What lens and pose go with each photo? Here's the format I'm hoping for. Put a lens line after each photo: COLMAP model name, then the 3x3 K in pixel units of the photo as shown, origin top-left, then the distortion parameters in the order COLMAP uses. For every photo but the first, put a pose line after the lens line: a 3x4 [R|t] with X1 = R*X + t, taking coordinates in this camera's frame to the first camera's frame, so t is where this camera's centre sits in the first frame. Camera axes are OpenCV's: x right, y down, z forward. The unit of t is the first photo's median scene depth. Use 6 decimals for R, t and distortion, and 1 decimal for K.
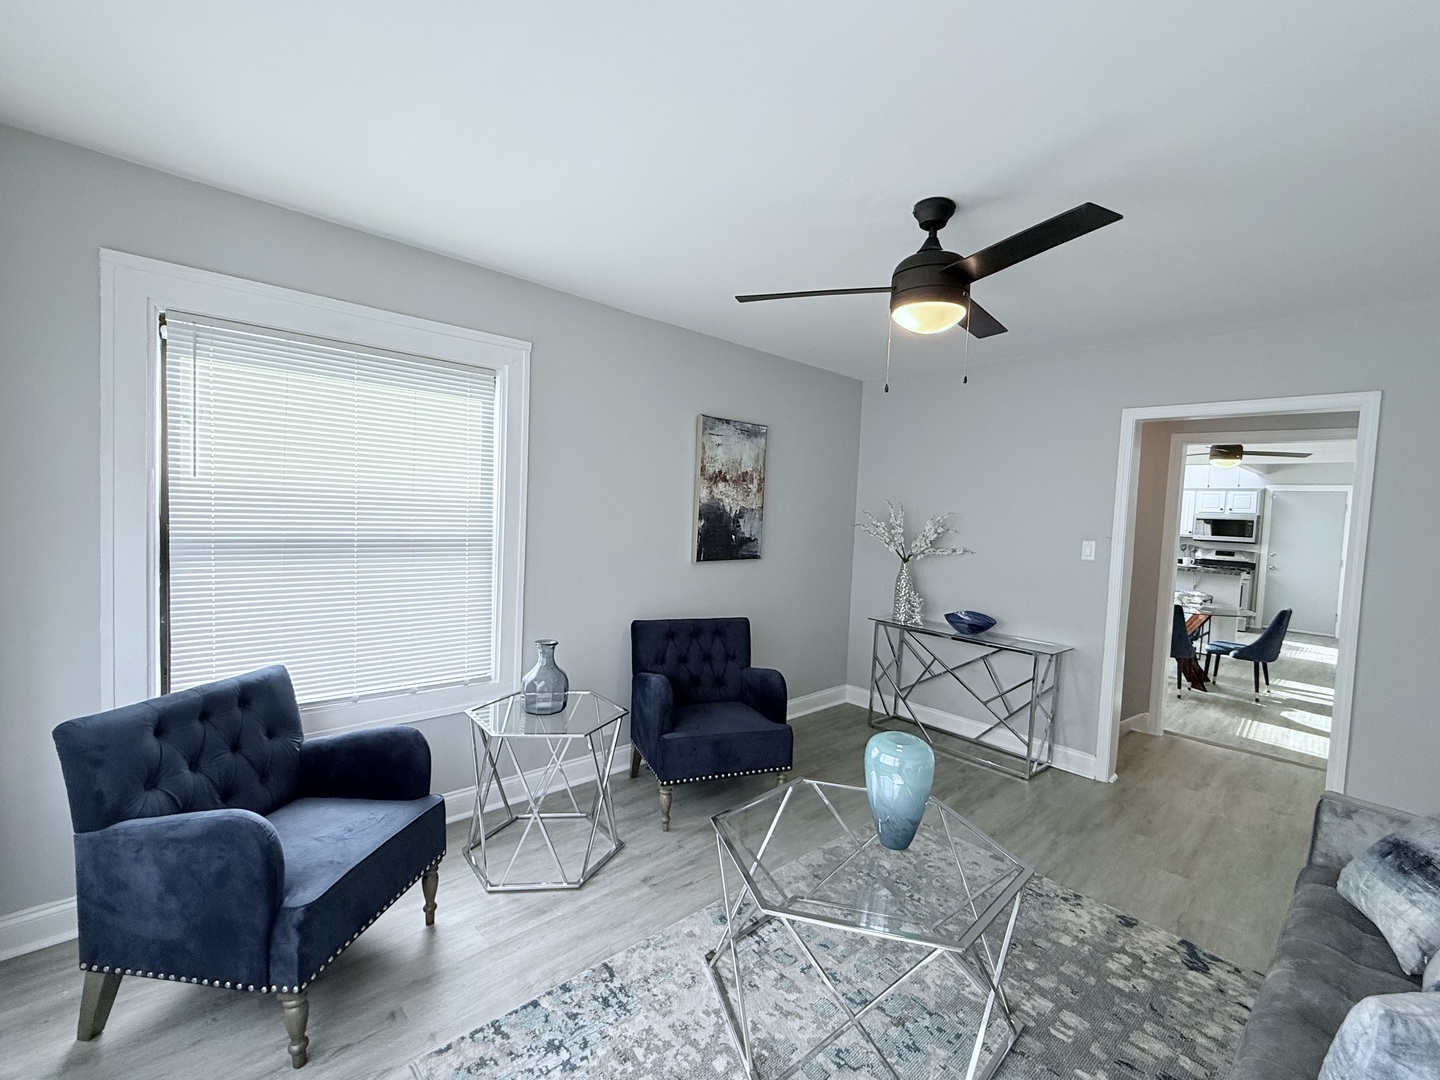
lens RADIAL K [[631.3, 0, 720.1], [0, 631.3, 540.7], [0, 0, 1]] dist [-0.015333, -0.000938]
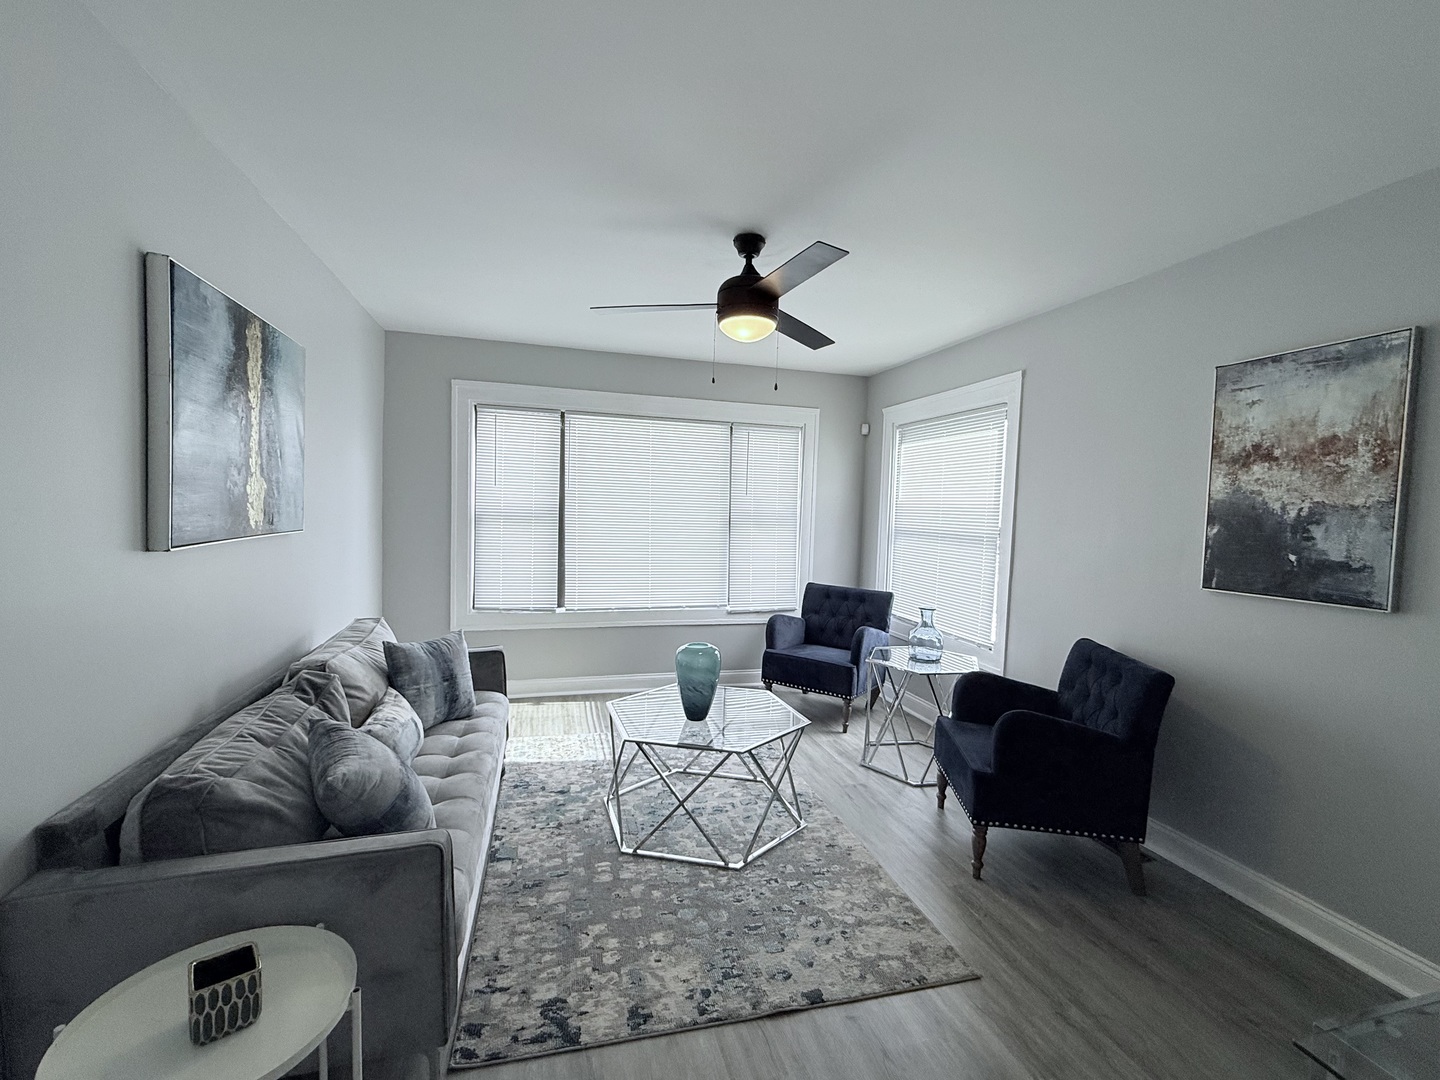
lens RADIAL K [[631.3, 0, 717.4], [0, 631.3, 539.6], [0, 0, 1]] dist [-0.015333, -0.000938]
pose [[-0.461180, -0.003617, -0.887299, 0.784042], [-0.084833, 0.995591, 0.040034, -0.000347], [0.883242, 0.093736, -0.459454, 0.843176]]
